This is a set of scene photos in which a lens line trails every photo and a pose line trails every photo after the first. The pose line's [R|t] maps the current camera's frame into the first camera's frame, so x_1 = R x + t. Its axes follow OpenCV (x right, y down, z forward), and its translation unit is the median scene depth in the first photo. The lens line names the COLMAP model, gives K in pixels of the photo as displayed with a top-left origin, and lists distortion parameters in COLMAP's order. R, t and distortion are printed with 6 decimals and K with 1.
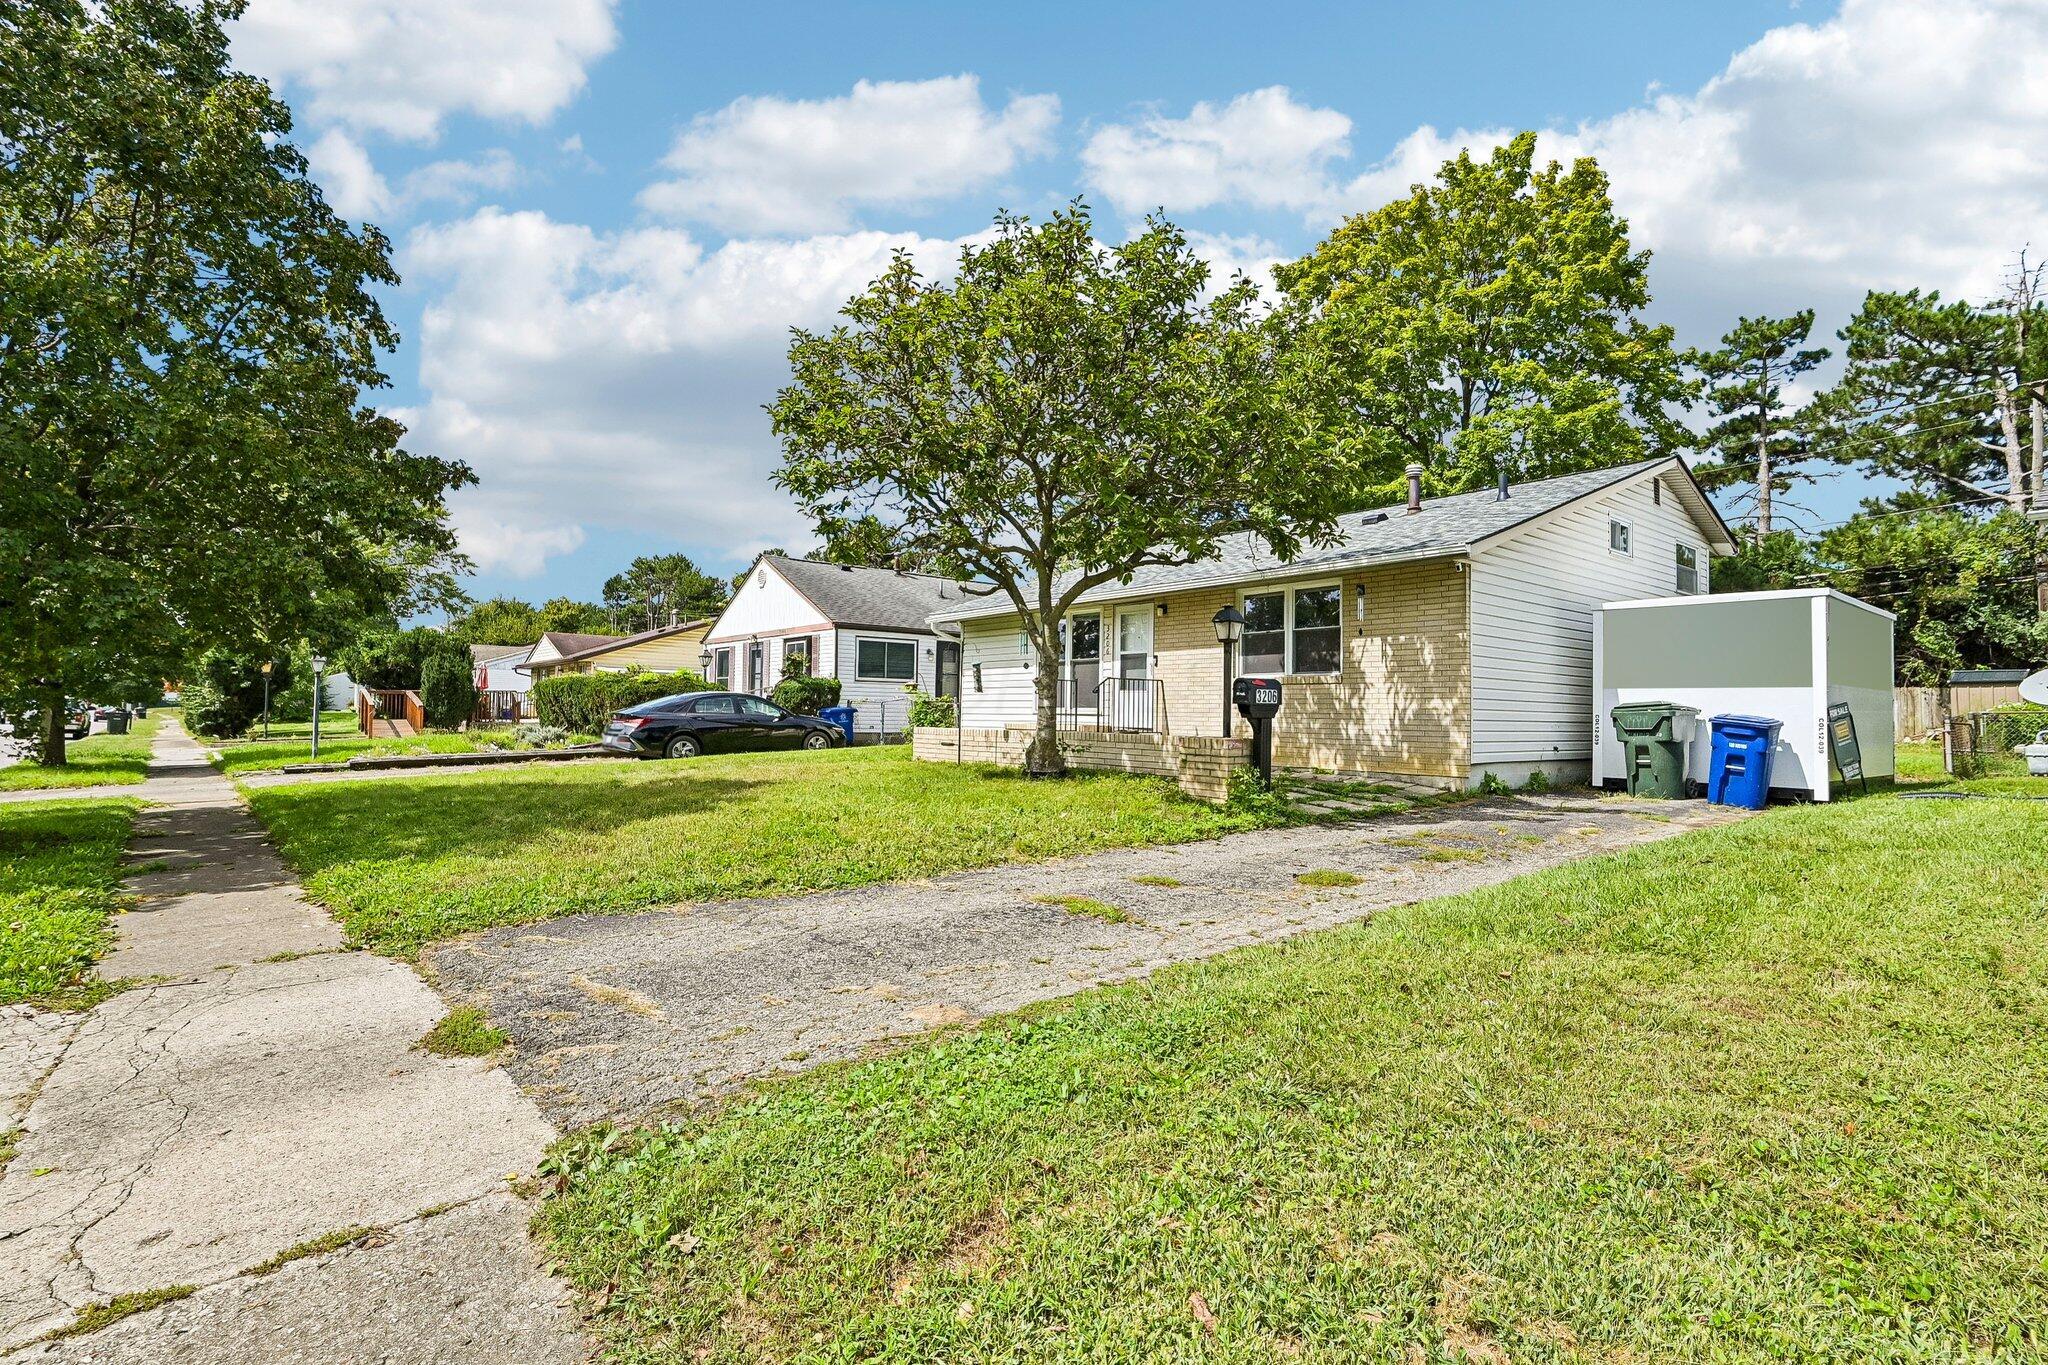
lens RADIAL K [[926.7, 0, 1028.4], [0, 926.7, 687.7], [0, 0, 1]] dist [-0.003676, -0.000615]
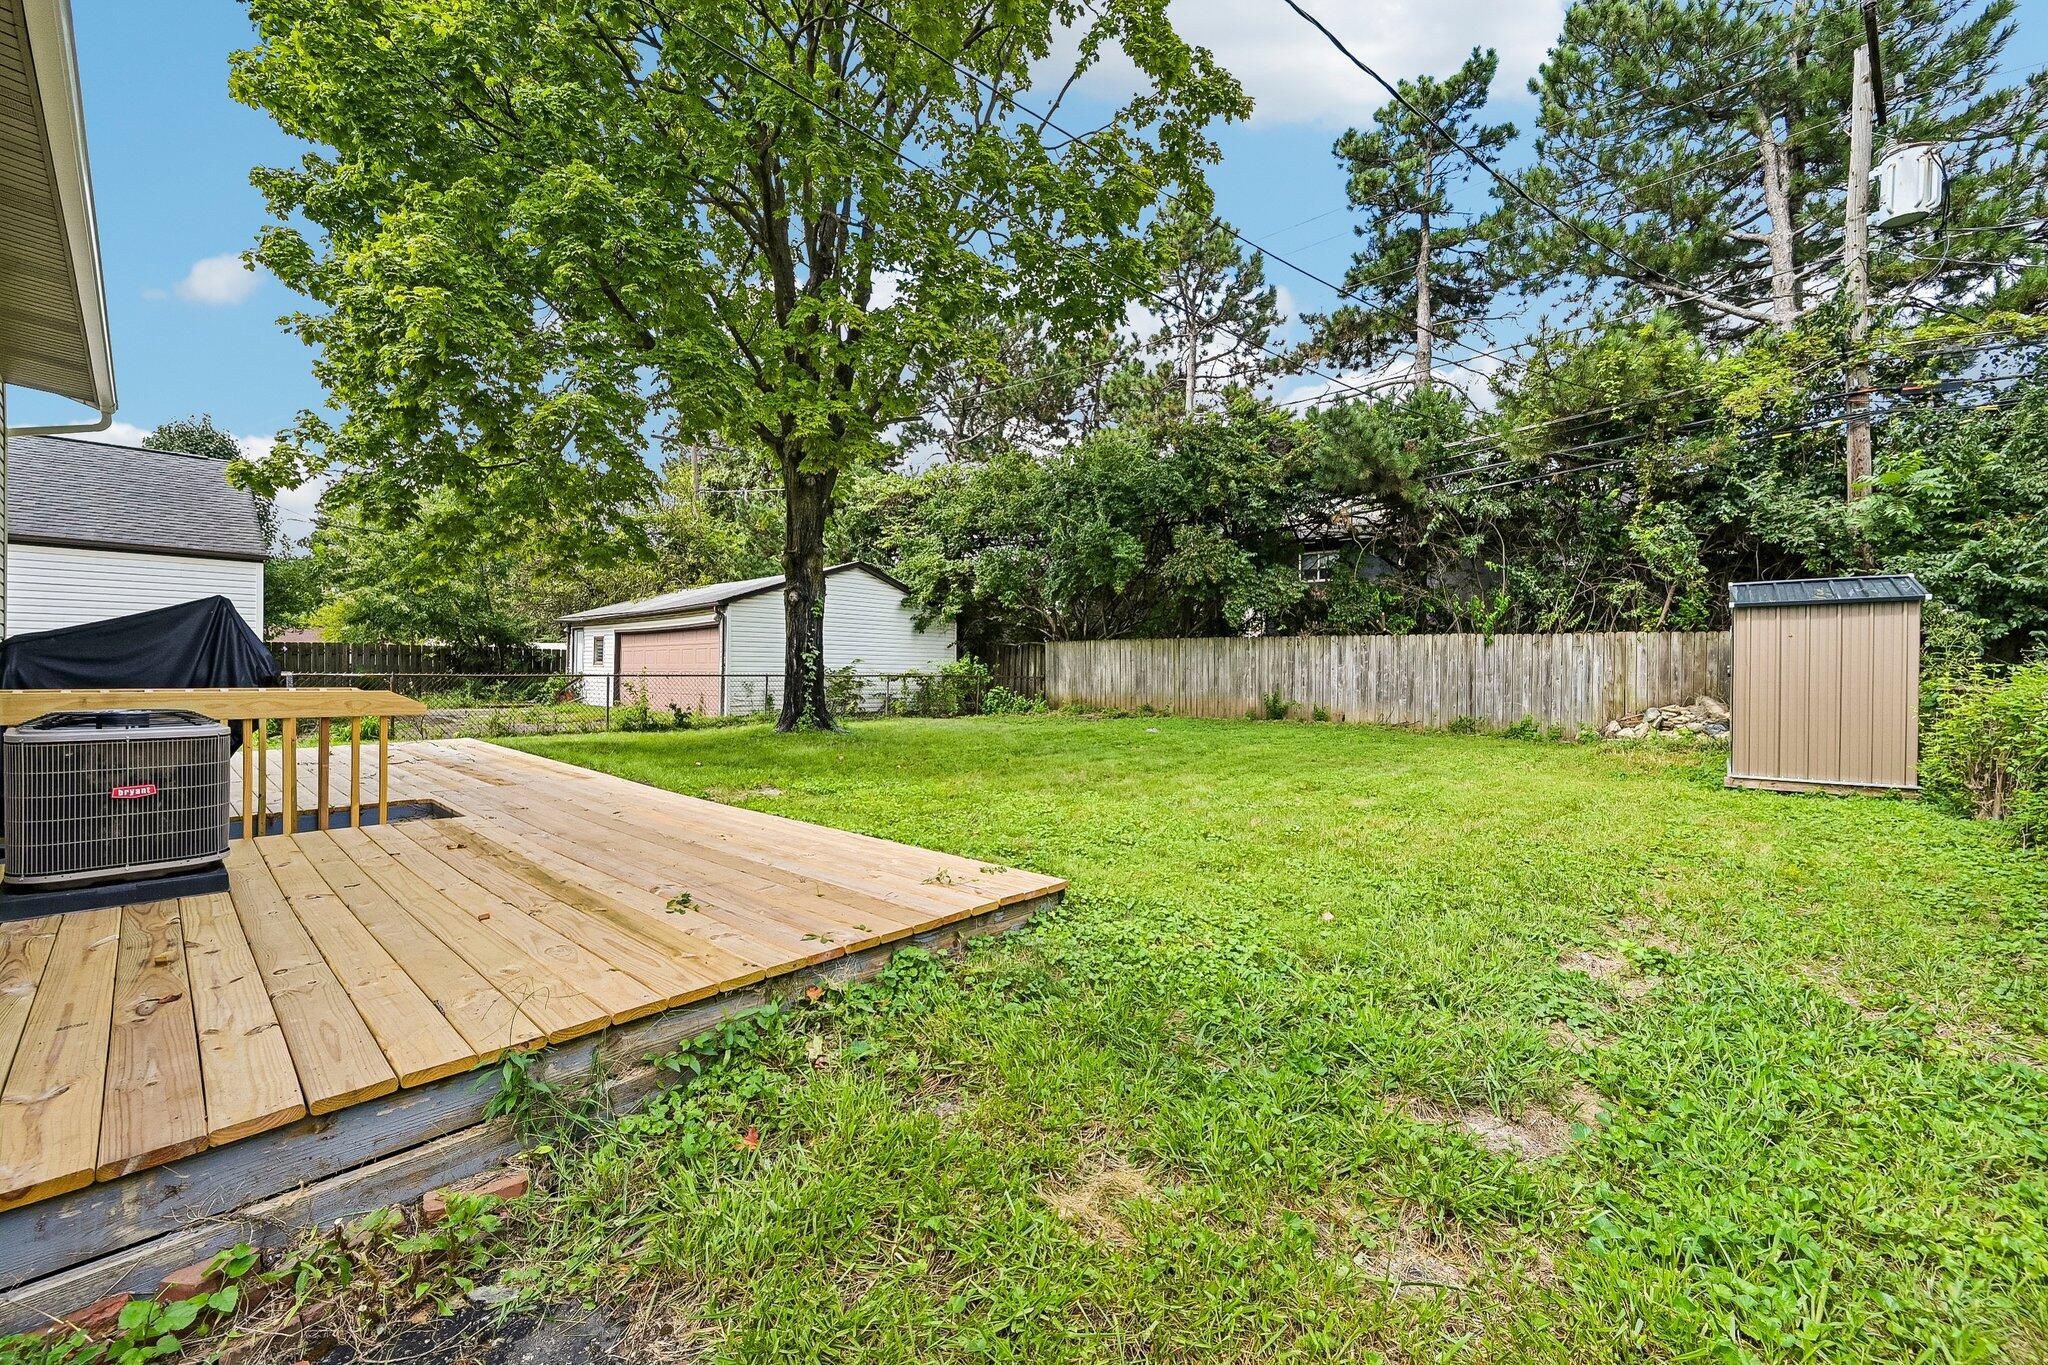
lens RADIAL K [[821.5, 0, 1016.0], [0, 821.5, 675.6], [0, 0, 1]] dist [0.002110, 0.000088]
pose [[0.988530, -0.003745, 0.150980, 0.429634], [-0.001571, 0.999384, 0.035073, 0.007735], [-0.151019, -0.034908, 0.987914, 0.465872]]
